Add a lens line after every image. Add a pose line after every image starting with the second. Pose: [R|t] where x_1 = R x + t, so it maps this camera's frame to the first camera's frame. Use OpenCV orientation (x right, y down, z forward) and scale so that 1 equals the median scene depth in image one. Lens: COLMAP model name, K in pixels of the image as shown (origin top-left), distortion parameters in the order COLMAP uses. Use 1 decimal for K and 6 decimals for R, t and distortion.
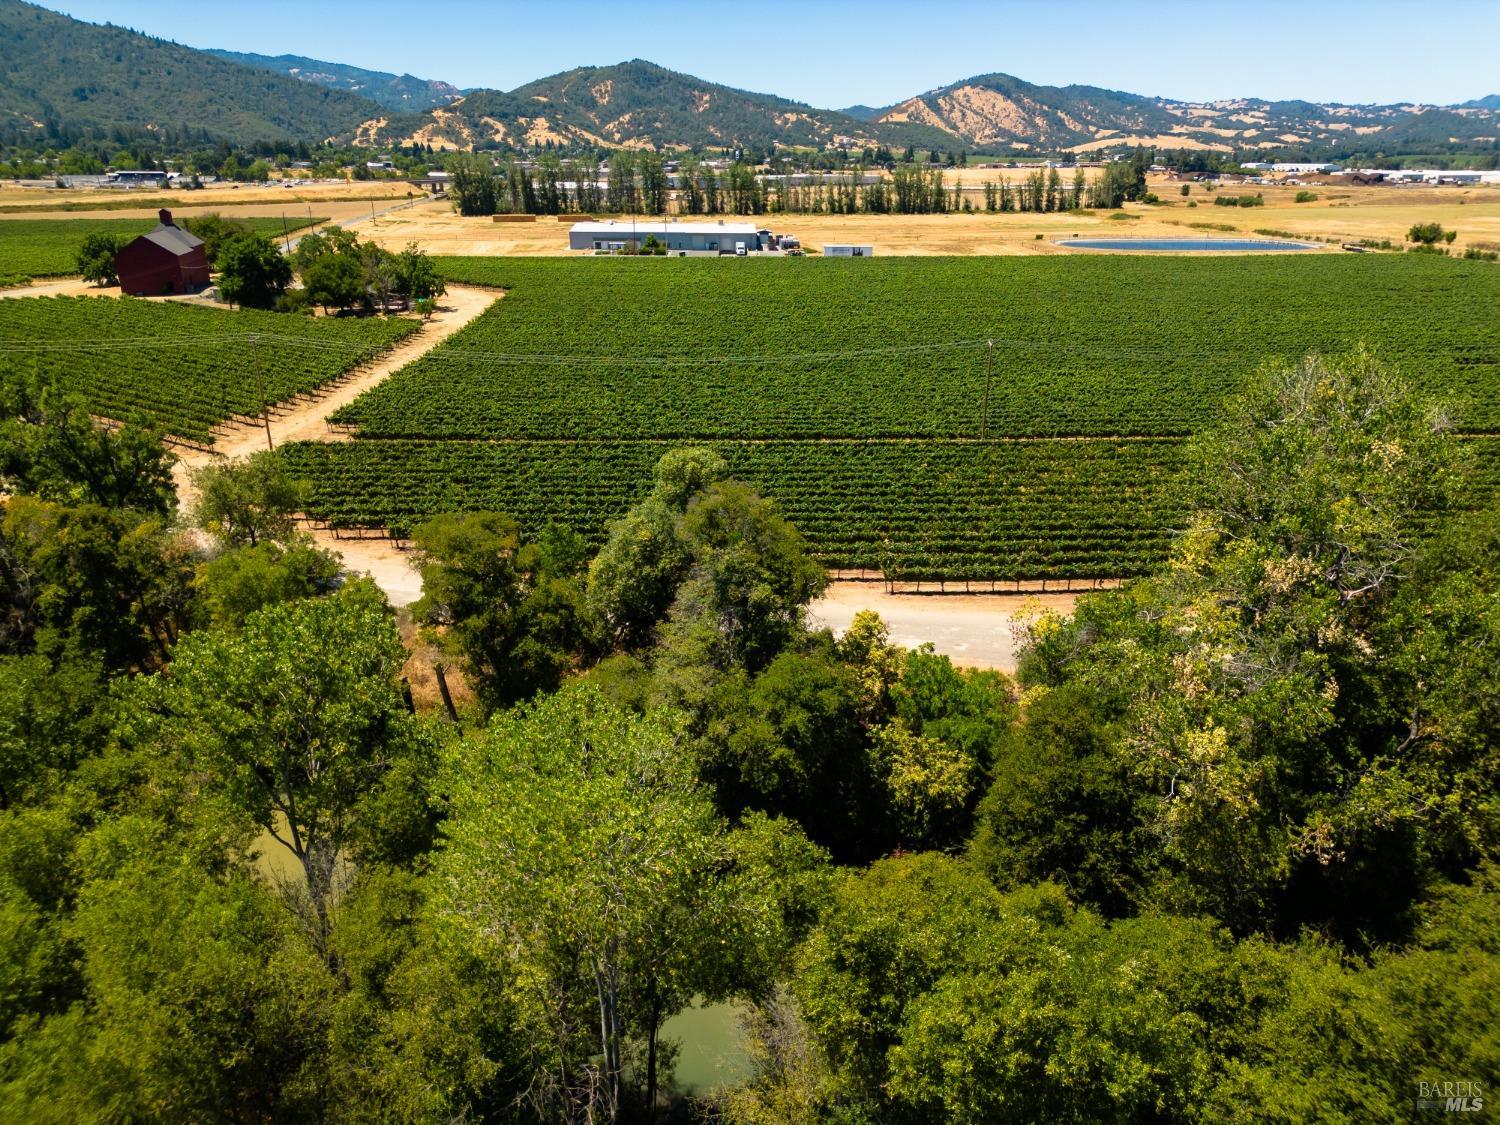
lens RADIAL K [[1033.0, 0, 748.4], [0, 1033.0, 563.2], [0, 0, 1]] dist [0.045067, -0.035336]
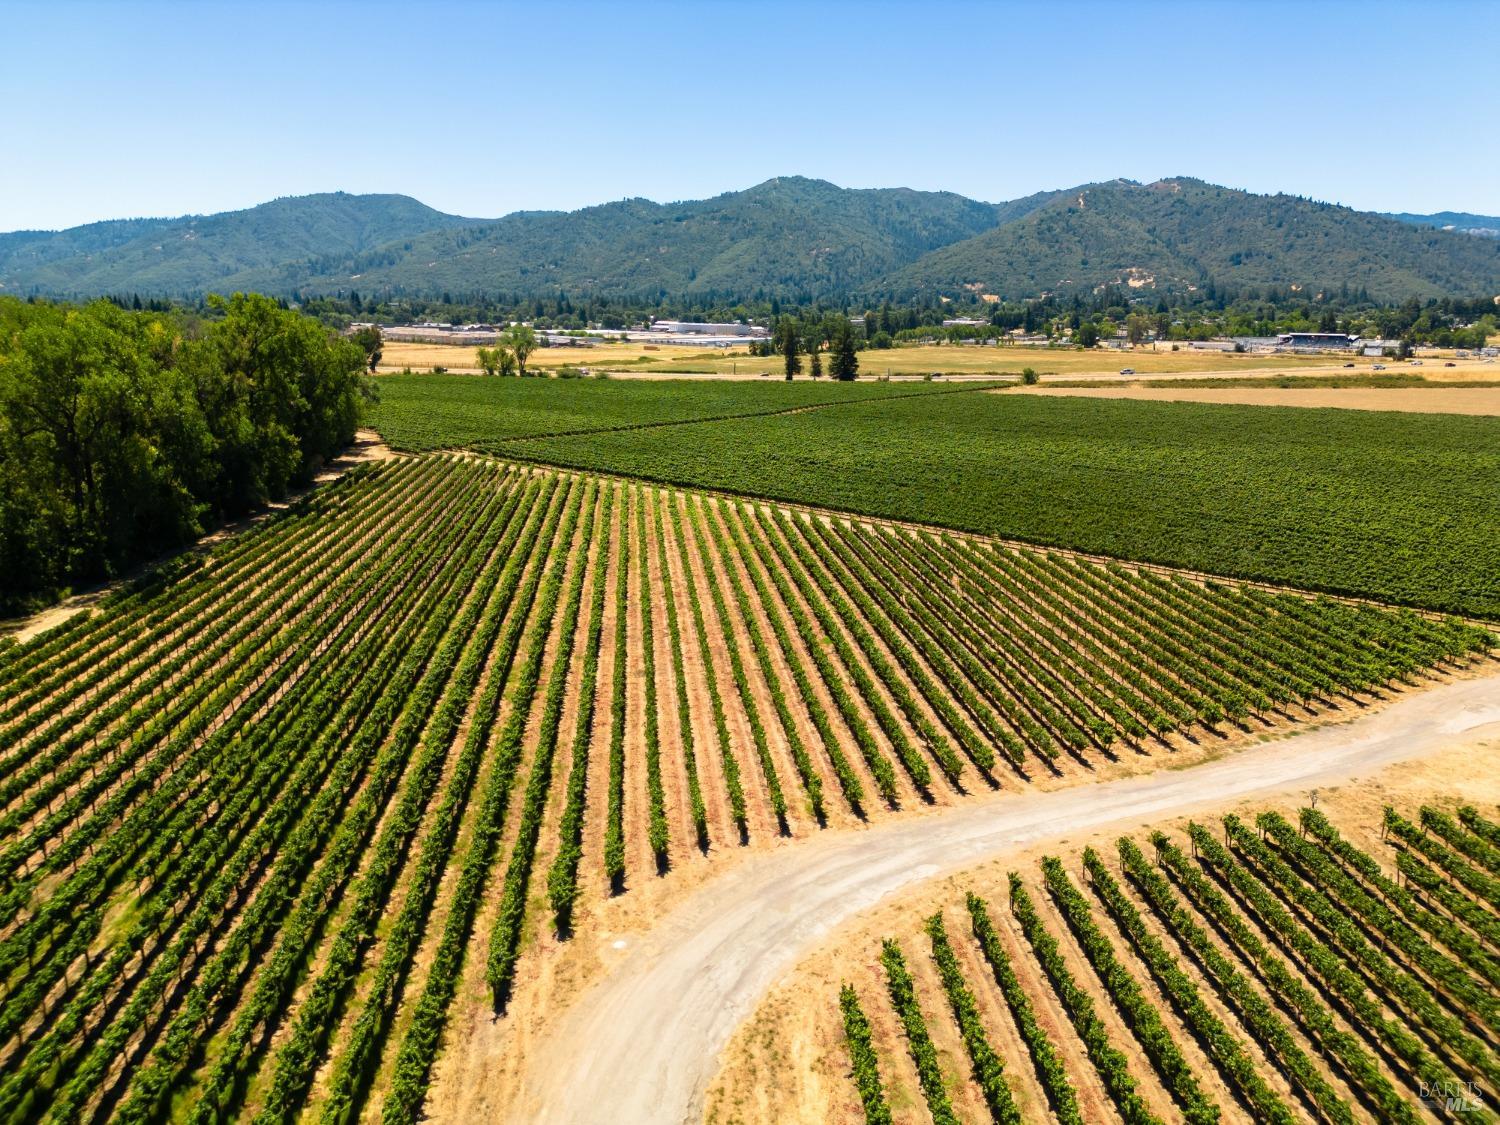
lens RADIAL K [[1033.0, 0, 747.2], [0, 1033.0, 570.3], [0, 0, 1]] dist [0.045067, -0.035336]
pose [[0.592673, 0.196475, -0.781112, -0.142403], [-0.296924, 0.954786, 0.014867, -0.056907], [0.748715, 0.223119, 0.624214, 0.142064]]
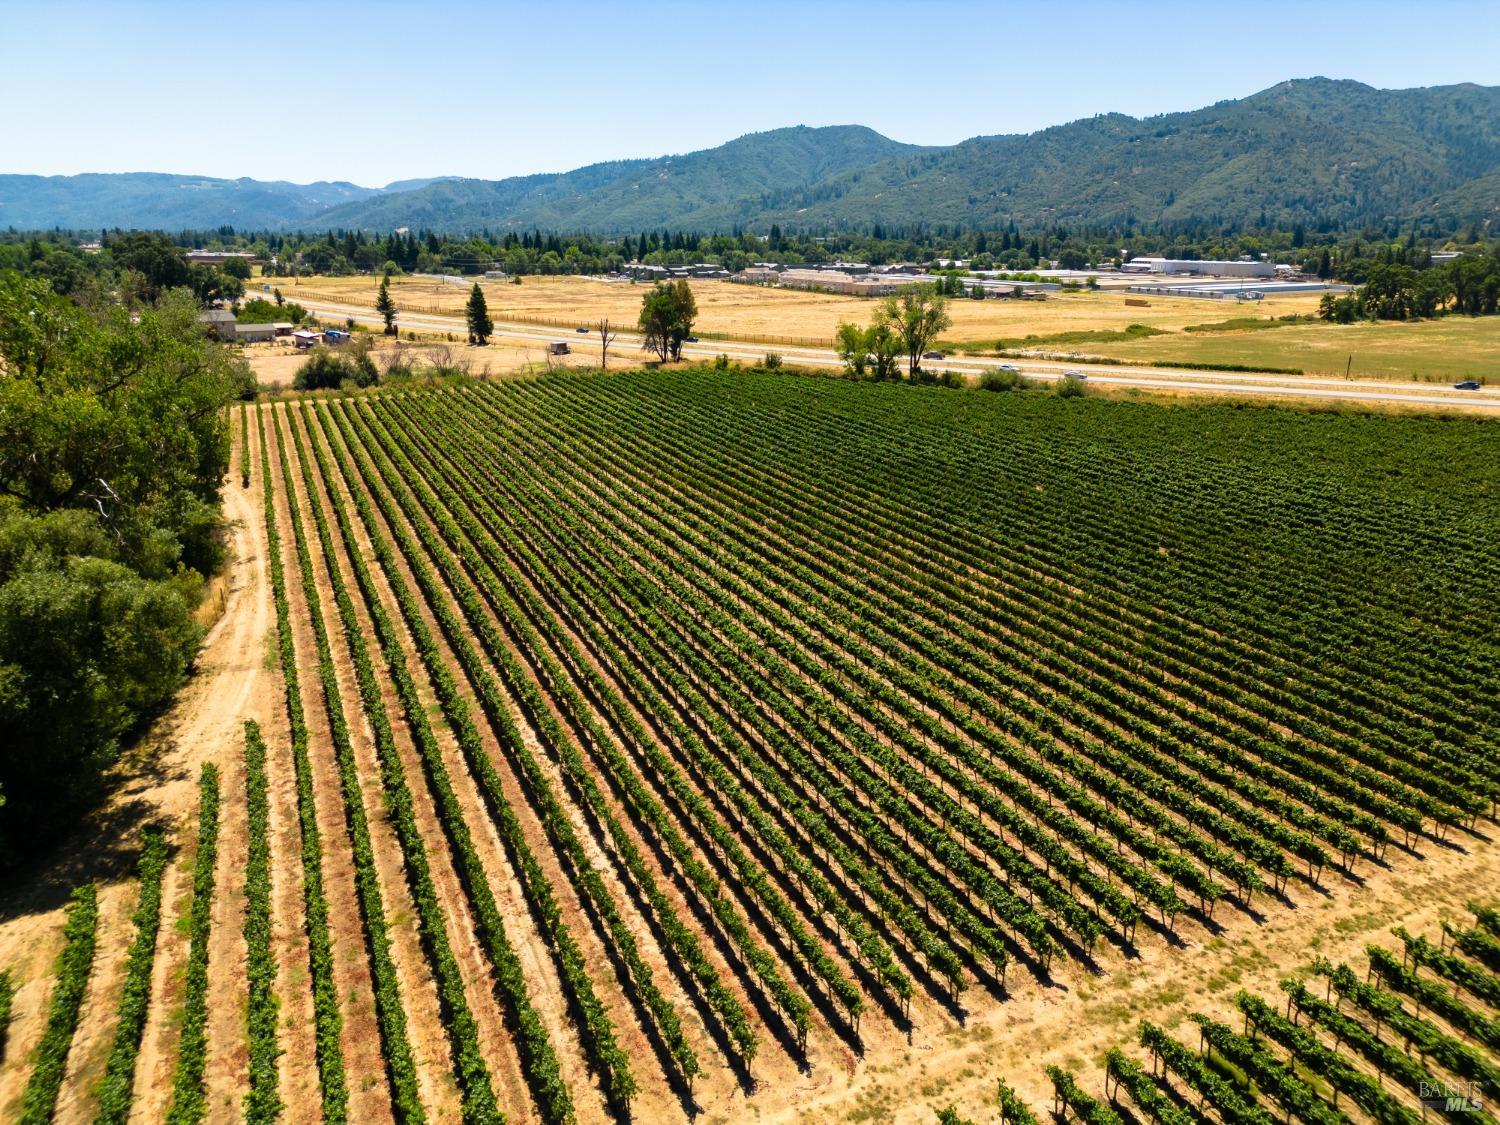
lens RADIAL K [[1033.0, 0, 742.2], [0, 1033.0, 568.3], [0, 0, 1]] dist [0.045067, -0.035336]
pose [[0.220466, 0.291282, -0.930887, -0.337610], [-0.357264, 0.912161, 0.200810, -0.094521], [0.907611, 0.288300, 0.305164, 0.232660]]
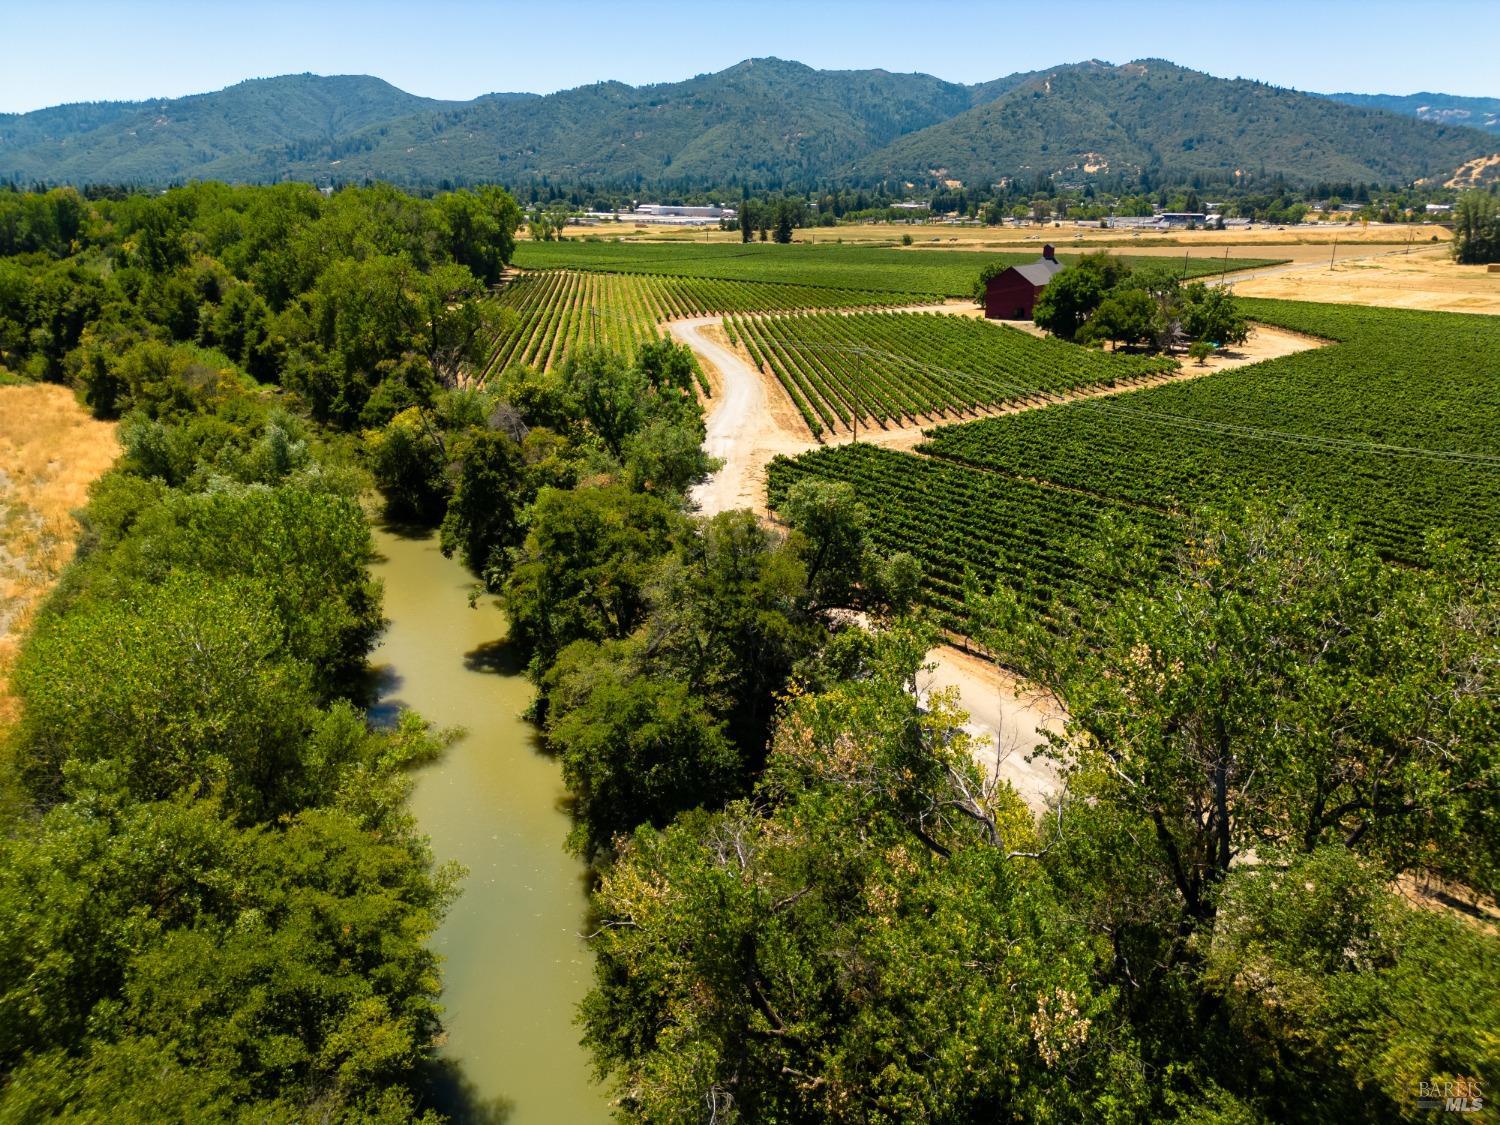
lens RADIAL K [[1033.0, 0, 751.7], [0, 1033.0, 563.4], [0, 0, 1]] dist [0.045067, -0.035336]
pose [[0.613376, 0.262035, -0.745055, 0.040447], [-0.288864, 0.952428, 0.097156, -0.008037], [0.735069, 0.155627, 0.659889, 0.023286]]
